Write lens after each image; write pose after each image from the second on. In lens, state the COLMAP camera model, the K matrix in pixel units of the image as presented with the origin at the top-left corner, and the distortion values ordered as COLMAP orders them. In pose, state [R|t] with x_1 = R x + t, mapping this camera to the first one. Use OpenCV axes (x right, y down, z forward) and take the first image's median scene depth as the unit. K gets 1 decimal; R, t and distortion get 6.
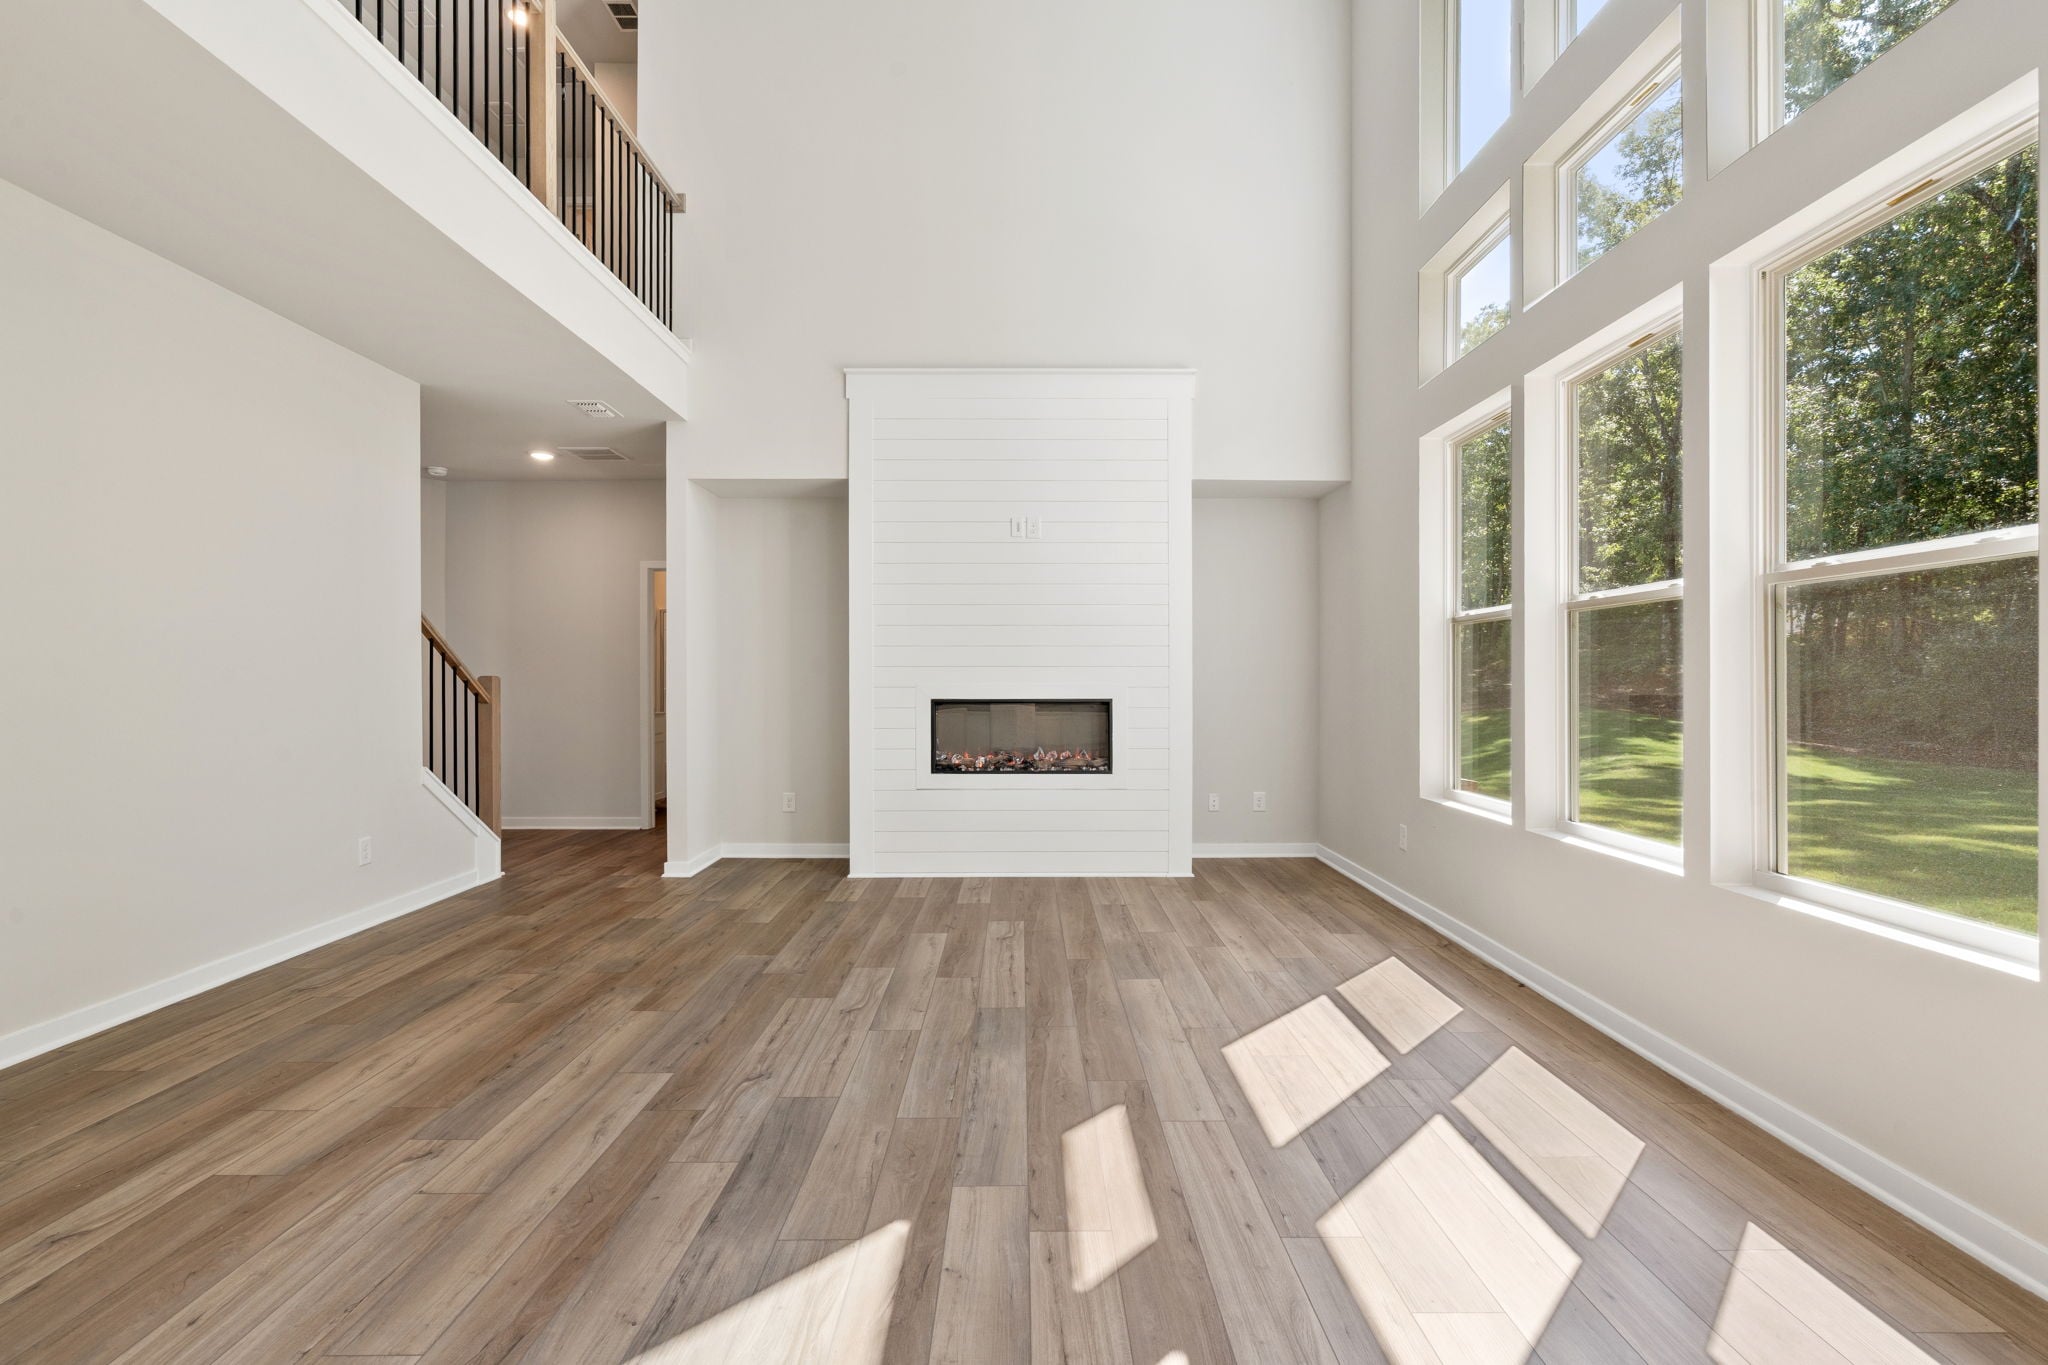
lens RADIAL K [[947.6, 0, 1024.0], [0, 947.6, 682.5], [0, 0, 1]] dist [-0.000247, -0.000463]
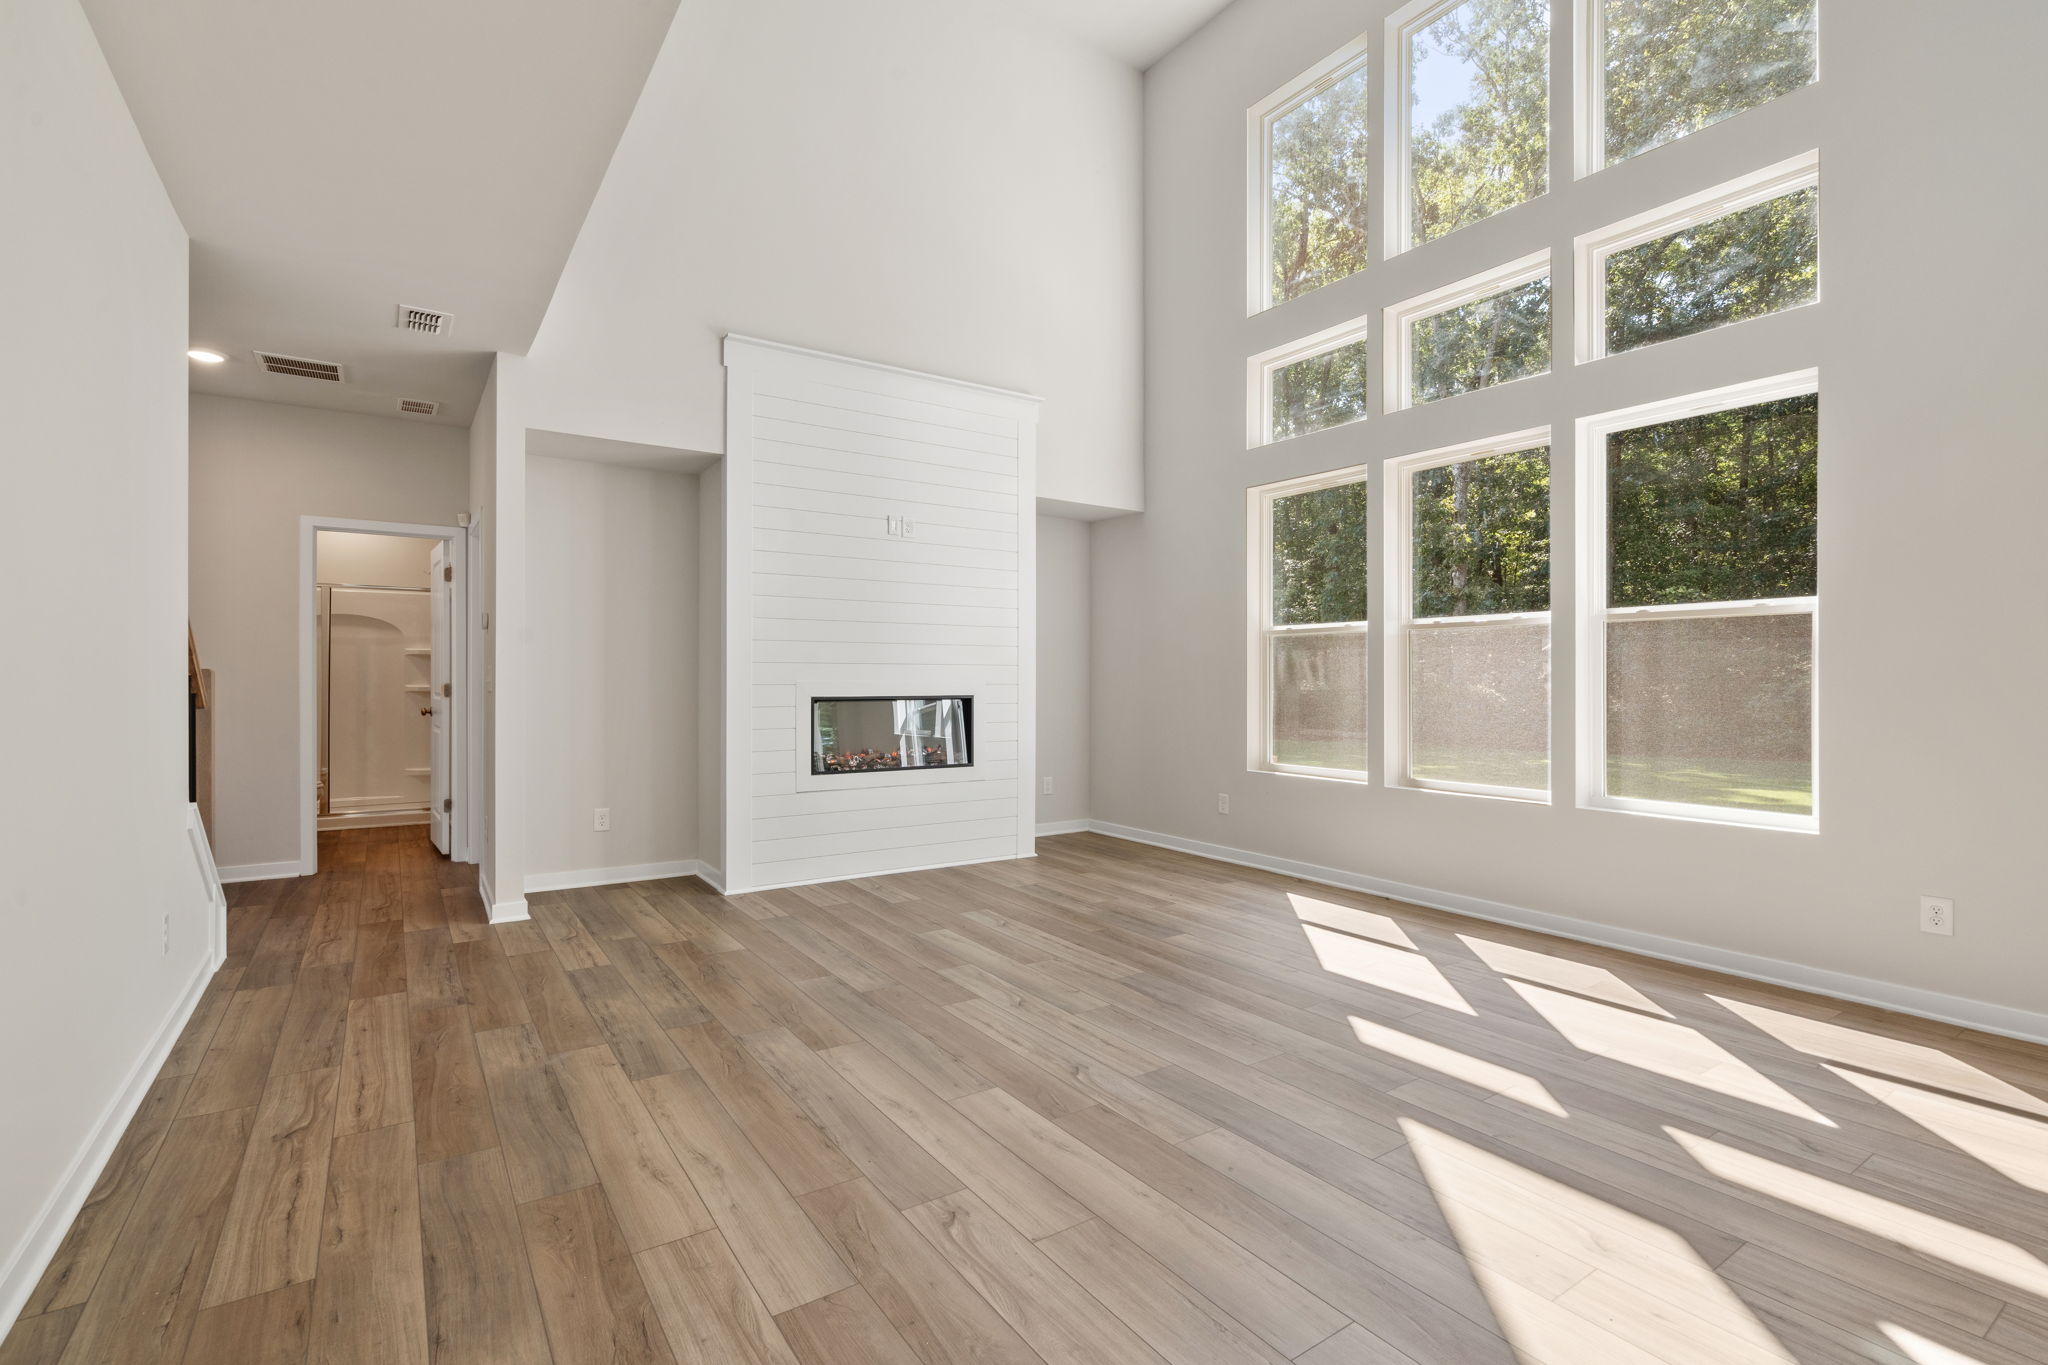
lens RADIAL K [[934.0, 0, 1024.0], [0, 934.0, 682.5], [0, 0, 1]] dist [-0.000441, 0.000000]
pose [[0.831700, 0.000251, 0.555226, -0.797917], [-0.000676, 1.000000, 0.000561, 0.003638], [-0.555225, -0.000843, 0.831699, 0.185199]]
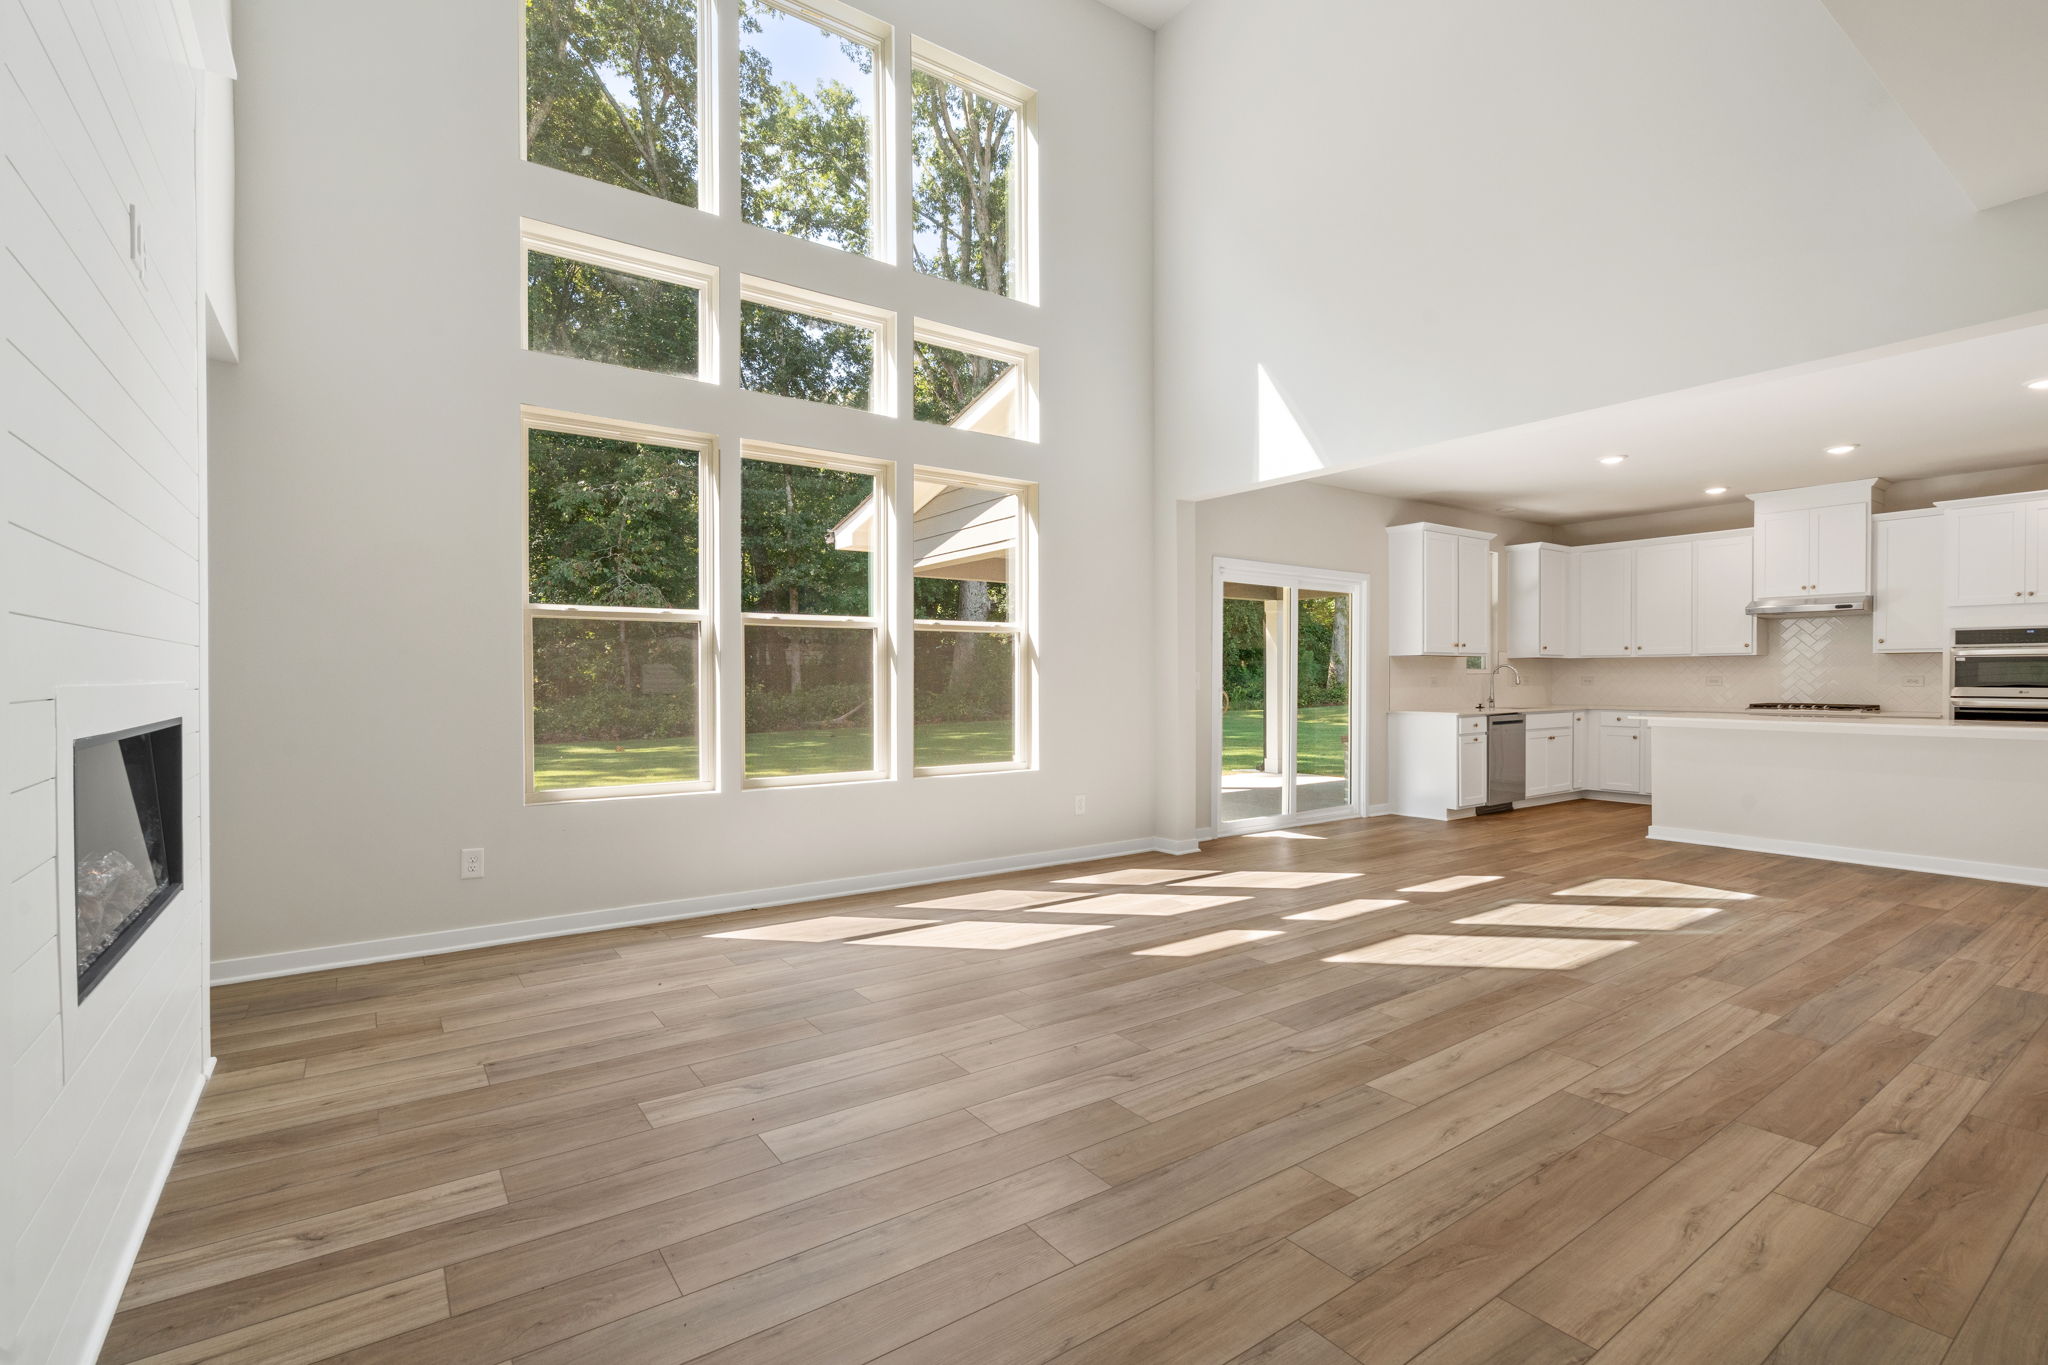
lens RADIAL K [[912.3, 0, 1024.0], [0, 912.3, 682.5], [0, 0, 1]] dist [0.009001, -0.000036]
pose [[-0.570583, -0.006253, 0.821216, -0.857951], [0.000370, 0.999969, 0.007871, -0.004961], [-0.821240, 0.004795, -0.570563, 1.665223]]
